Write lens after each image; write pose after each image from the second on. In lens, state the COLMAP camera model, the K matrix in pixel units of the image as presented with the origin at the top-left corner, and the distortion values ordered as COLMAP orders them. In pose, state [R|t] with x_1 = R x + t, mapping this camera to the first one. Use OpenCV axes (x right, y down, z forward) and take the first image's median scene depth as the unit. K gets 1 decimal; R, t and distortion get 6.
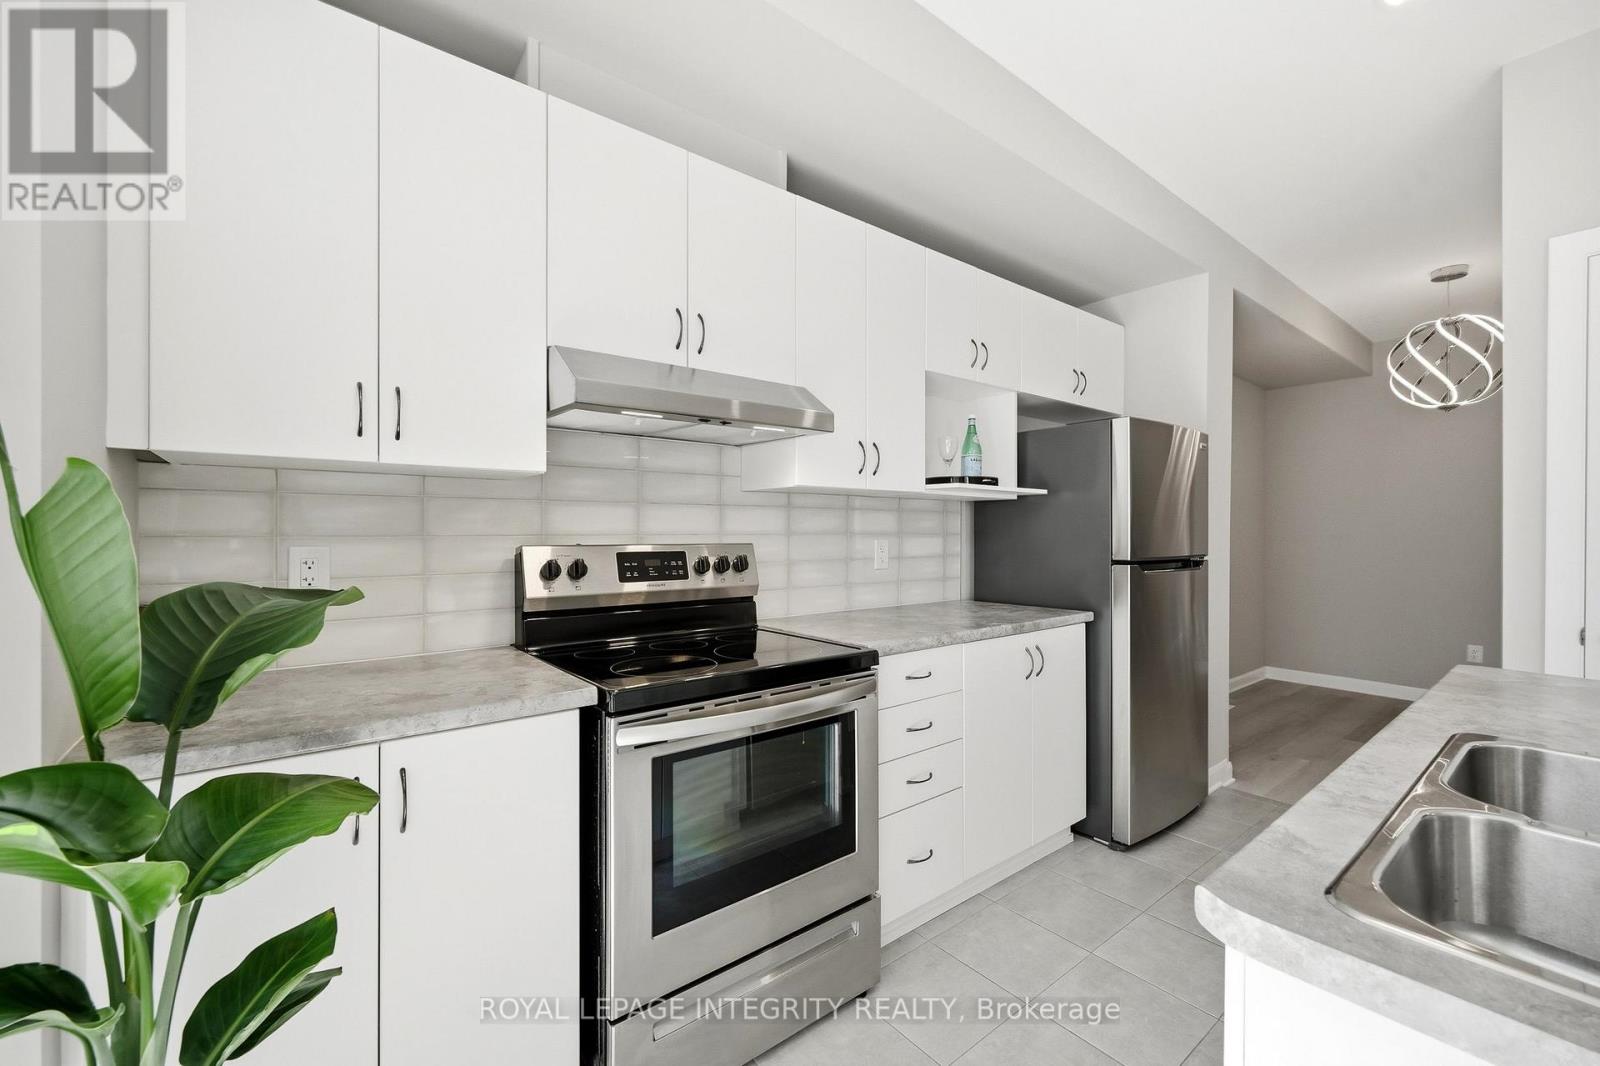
lens RADIAL K [[674.7, 0, 800.0], [0, 674.7, 533.0], [0, 0, 1]] dist [-0.001363, -0.000331]
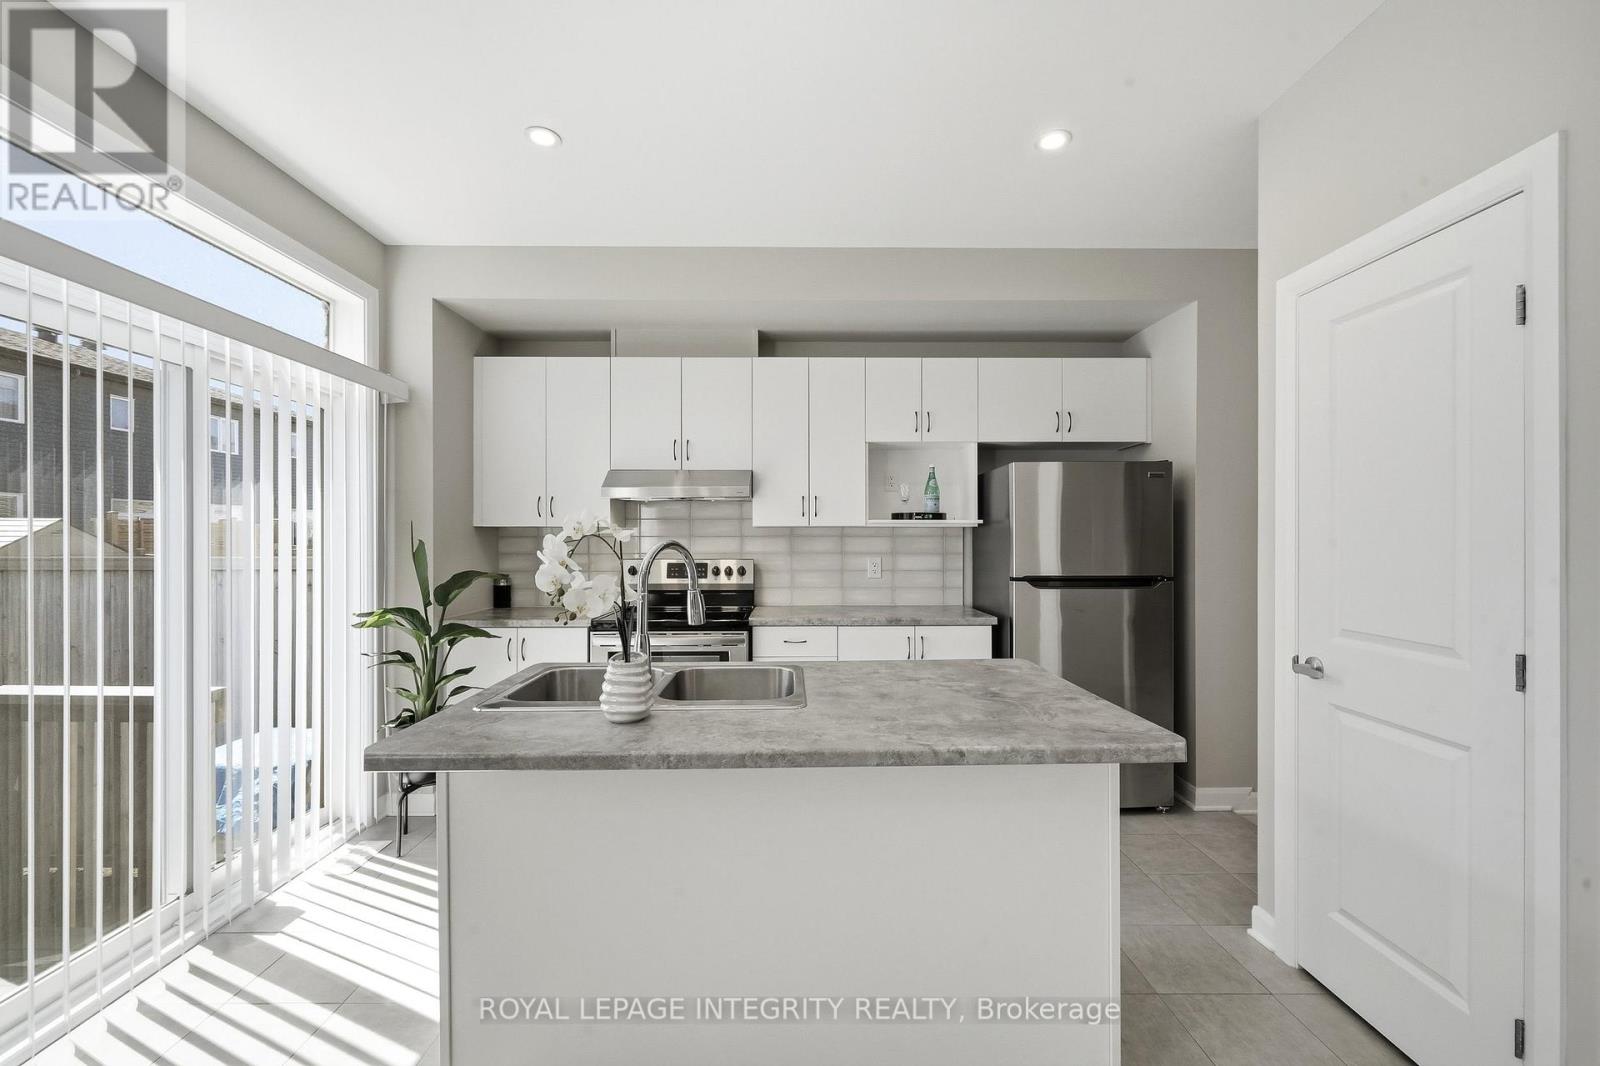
lens RADIAL K [[674.7, 0, 800.0], [0, 674.7, 533.0], [0, 0, 1]] dist [-0.001363, -0.000331]
pose [[0.778994, -0.006914, -0.626993, 0.994729], [-0.000146, 0.999937, -0.011208, -0.028250], [0.627031, 0.008823, 0.778944, -0.227497]]
